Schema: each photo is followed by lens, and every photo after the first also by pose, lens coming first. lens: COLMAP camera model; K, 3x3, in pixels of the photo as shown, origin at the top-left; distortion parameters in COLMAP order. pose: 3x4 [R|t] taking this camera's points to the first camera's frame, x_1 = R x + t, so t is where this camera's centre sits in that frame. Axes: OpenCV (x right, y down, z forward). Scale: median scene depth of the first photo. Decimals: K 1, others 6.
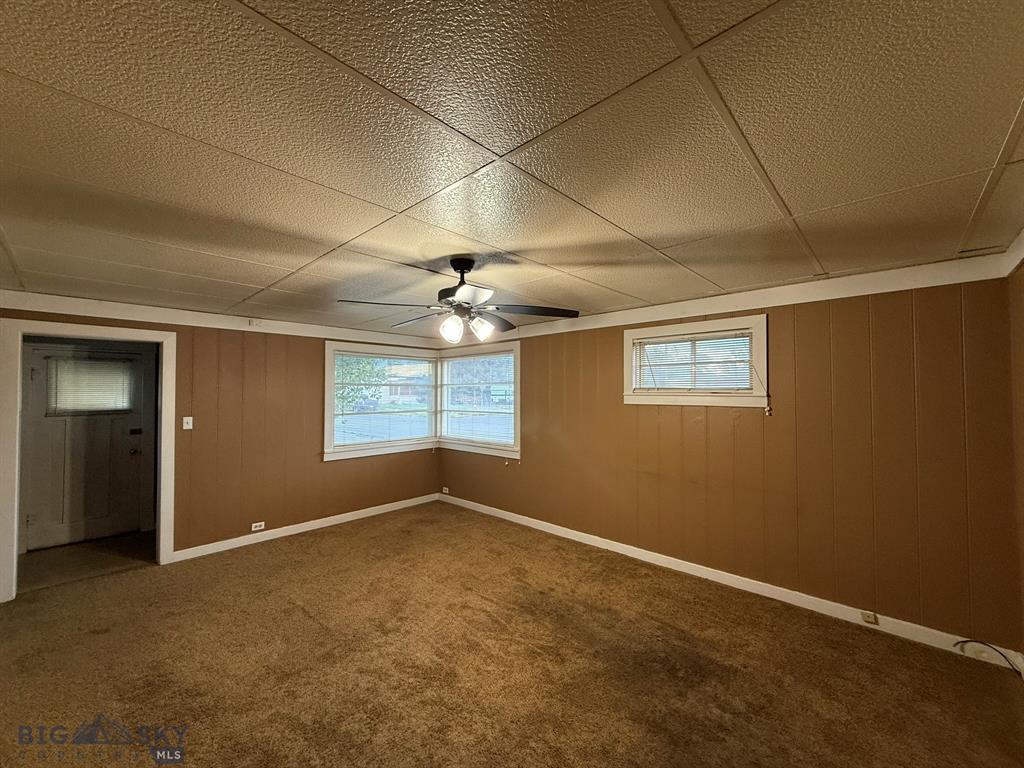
lens RADIAL K [[408.6, 0, 512.0], [0, 408.6, 384.0], [0, 0, 1]] dist [-0.000898, -0.000049]
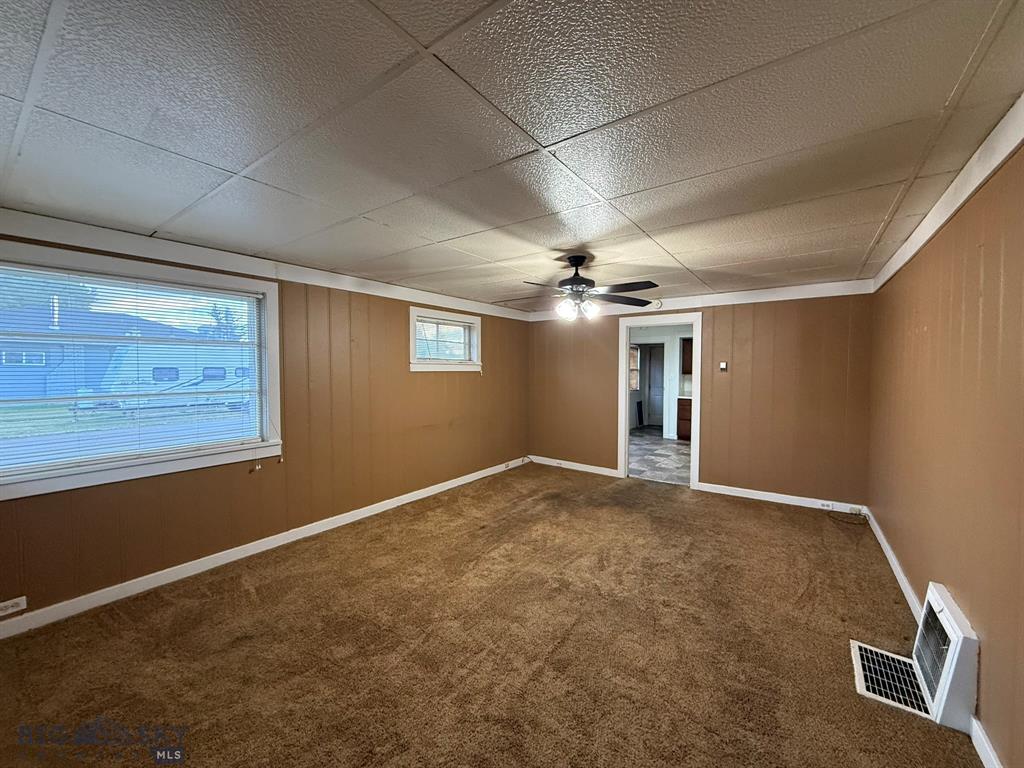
lens RADIAL K [[407.4, 0, 512.0], [0, 407.4, 384.0], [0, 0, 1]] dist [0.000362, 0.000024]
pose [[-0.128851, -0.038721, 0.990908, -1.016889], [-0.020868, 0.999122, 0.036328, 0.042907], [-0.991444, -0.015997, -0.129546, 0.994296]]
